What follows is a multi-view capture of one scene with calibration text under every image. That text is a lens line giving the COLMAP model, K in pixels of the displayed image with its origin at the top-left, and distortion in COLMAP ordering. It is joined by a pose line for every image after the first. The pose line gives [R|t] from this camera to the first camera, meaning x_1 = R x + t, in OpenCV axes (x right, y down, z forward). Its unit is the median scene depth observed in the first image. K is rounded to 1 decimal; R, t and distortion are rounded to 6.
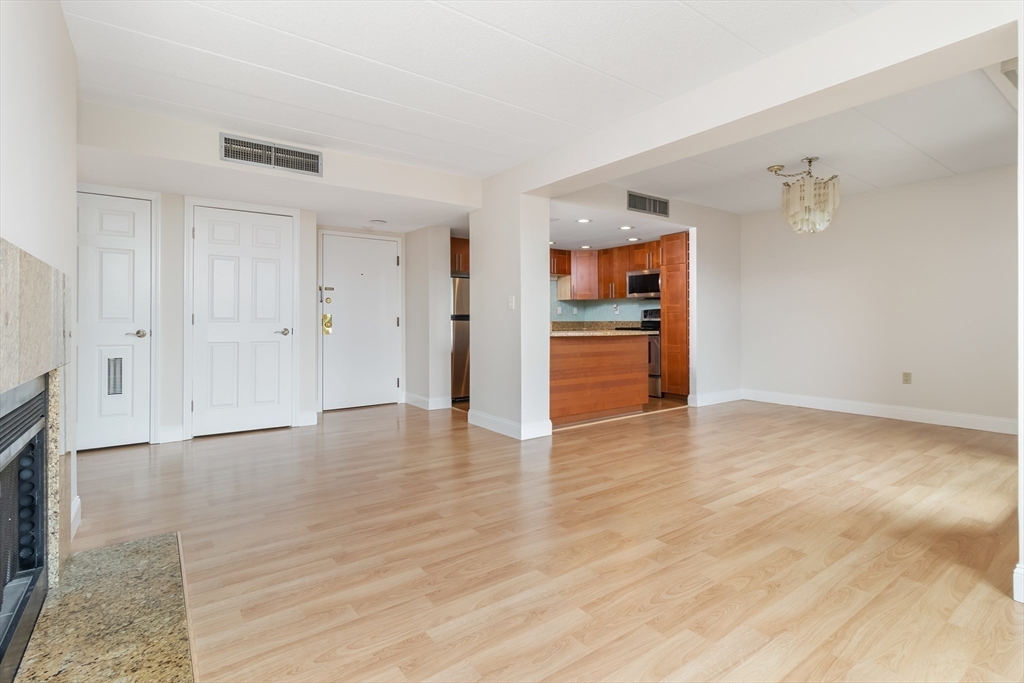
lens RADIAL K [[490.6, 0, 507.2], [0, 490.6, 314.5], [0, 0, 1]] dist [0.001567, 0.000489]
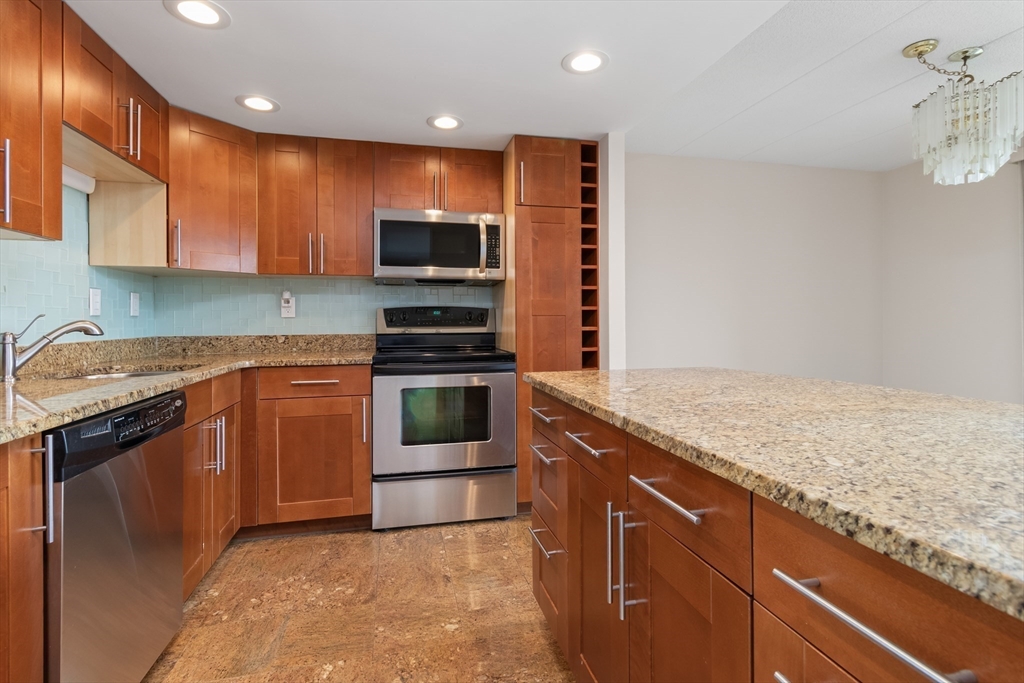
lens RADIAL K [[490.6, 0, 507.2], [0, 490.6, 314.5], [0, 0, 1]] dist [0.001567, 0.000489]
pose [[0.387273, 0.007327, 0.921936, -0.079094], [-0.010256, 0.999941, -0.003638, -0.003633], [-0.921908, -0.008047, 0.387325, 0.865566]]
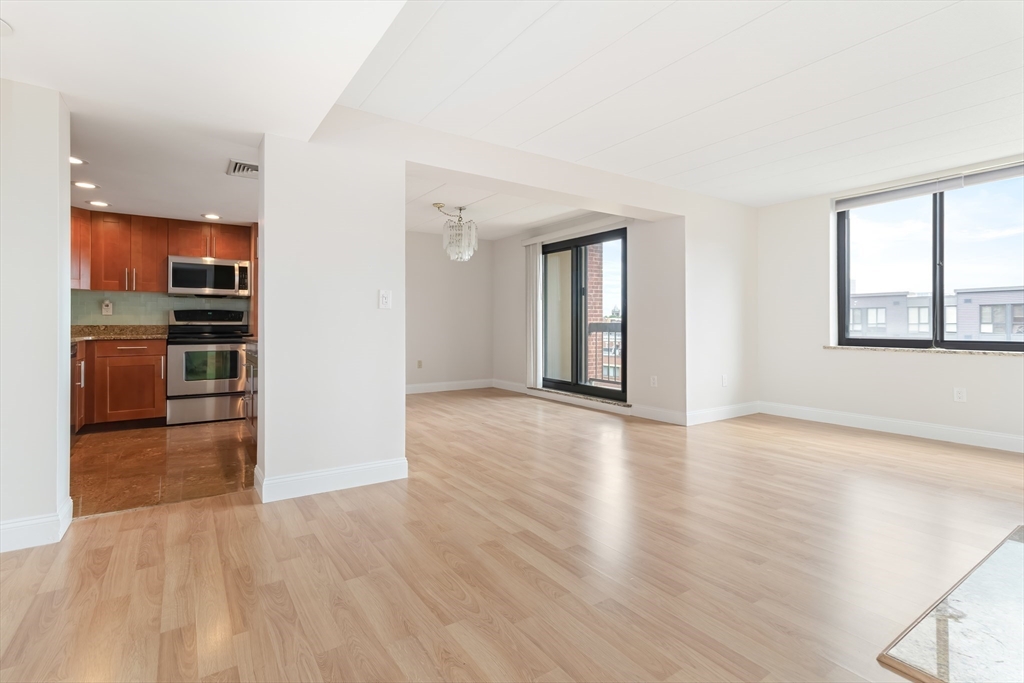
lens RADIAL K [[486.1, 0, 506.1], [0, 486.1, 320.1], [0, 0, 1]] dist [0.008678, 0.000131]
pose [[0.036403, 0.013739, 0.999243, -0.504408], [-0.013249, 0.999824, -0.013264, 0.010375], [-0.999249, -0.012756, 0.036579, 0.558711]]
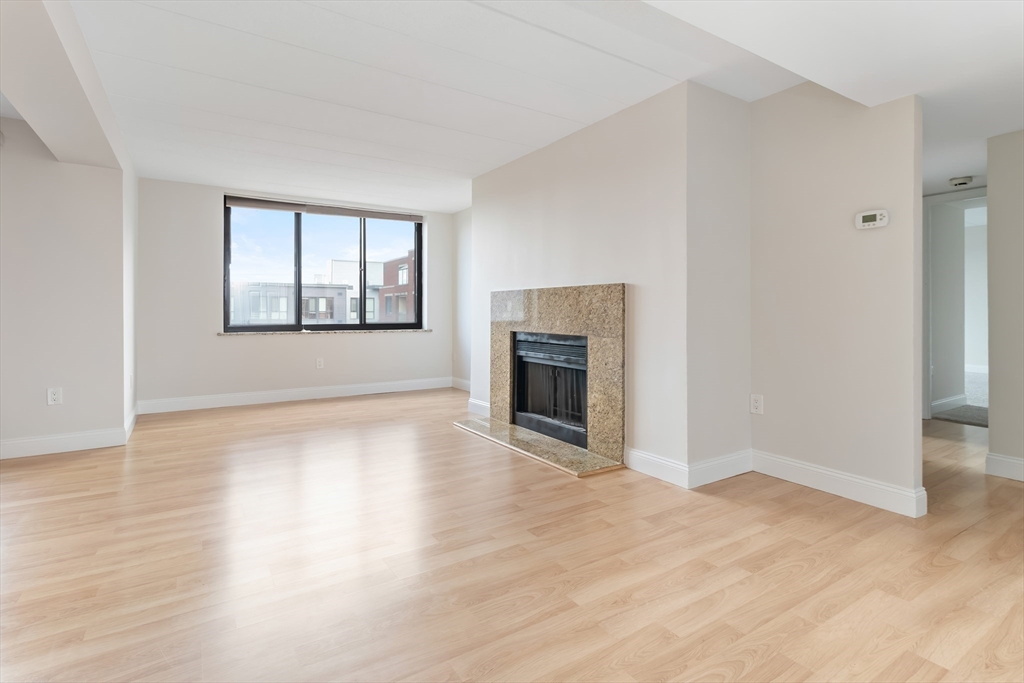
lens RADIAL K [[490.6, 0, 507.2], [0, 490.6, 314.5], [0, 0, 1]] dist [0.001567, 0.000489]
pose [[-0.997892, 0.003924, 0.064771, 0.615878], [0.003327, 0.999951, -0.009313, 0.018533], [-0.064804, -0.009078, -0.997857, 1.805739]]
